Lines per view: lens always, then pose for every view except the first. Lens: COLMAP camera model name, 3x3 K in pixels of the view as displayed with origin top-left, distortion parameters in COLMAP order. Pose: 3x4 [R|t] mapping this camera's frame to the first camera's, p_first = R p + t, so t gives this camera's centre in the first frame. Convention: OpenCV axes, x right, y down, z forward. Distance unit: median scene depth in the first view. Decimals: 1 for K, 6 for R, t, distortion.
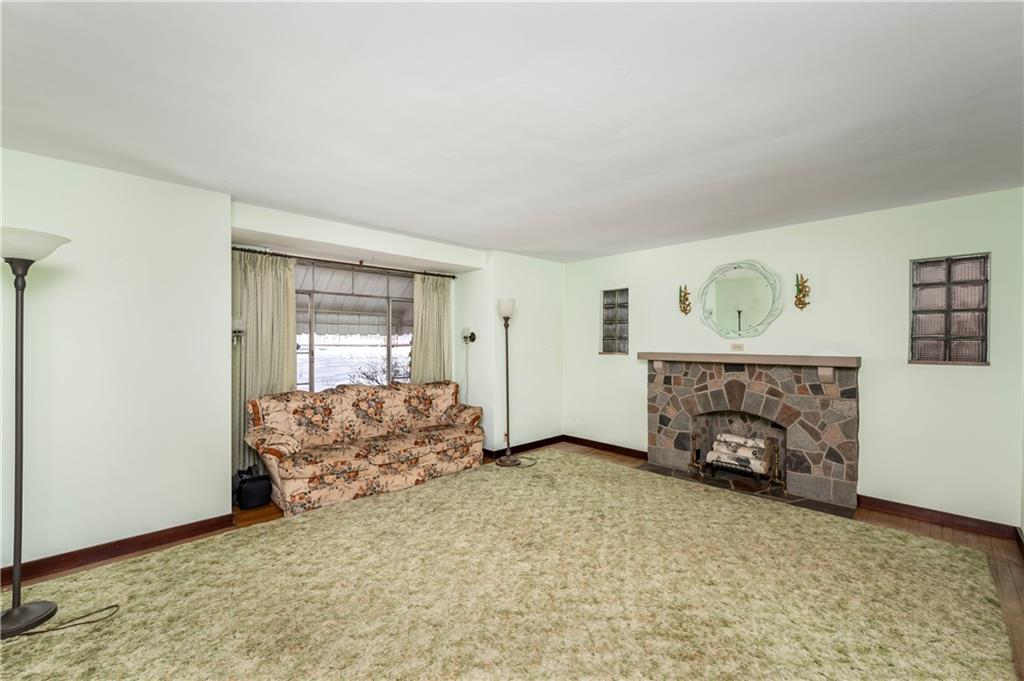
lens RADIAL K [[417.0, 0, 512.5], [0, 417.0, 344.4], [0, 0, 1]] dist [0.000244, 0.000201]
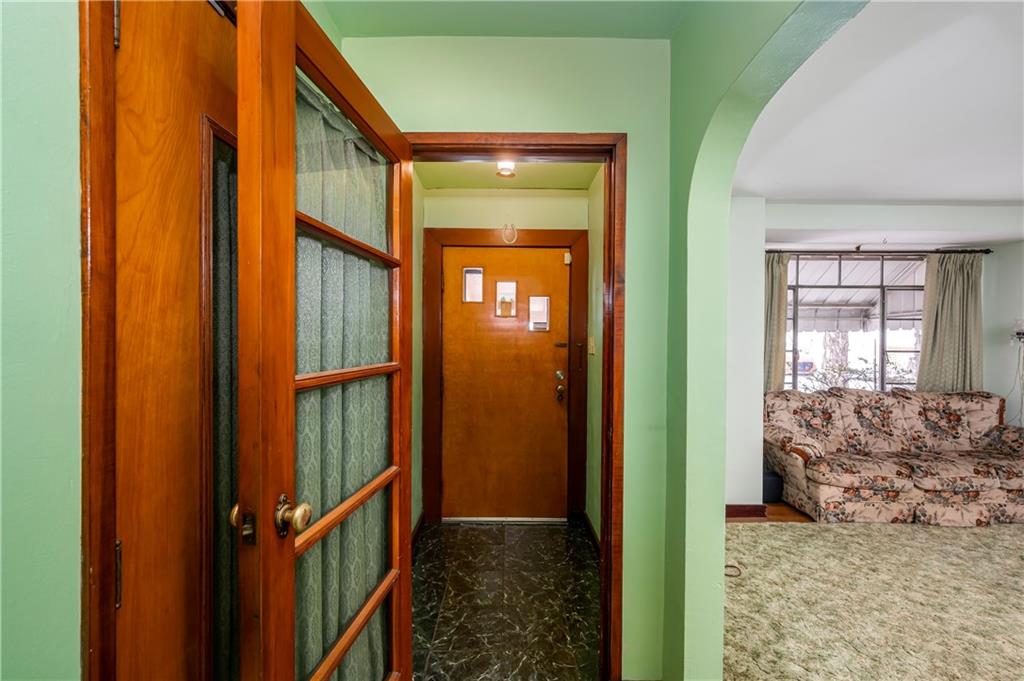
lens RADIAL K [[417.0, 0, 512.5], [0, 417.0, 344.4], [0, 0, 1]] dist [0.000244, 0.000201]
pose [[0.727167, 0.010347, -0.686382, -0.336947], [-0.005474, 0.999942, 0.009275, -0.000177], [0.686438, -0.002987, 0.727182, -0.148481]]
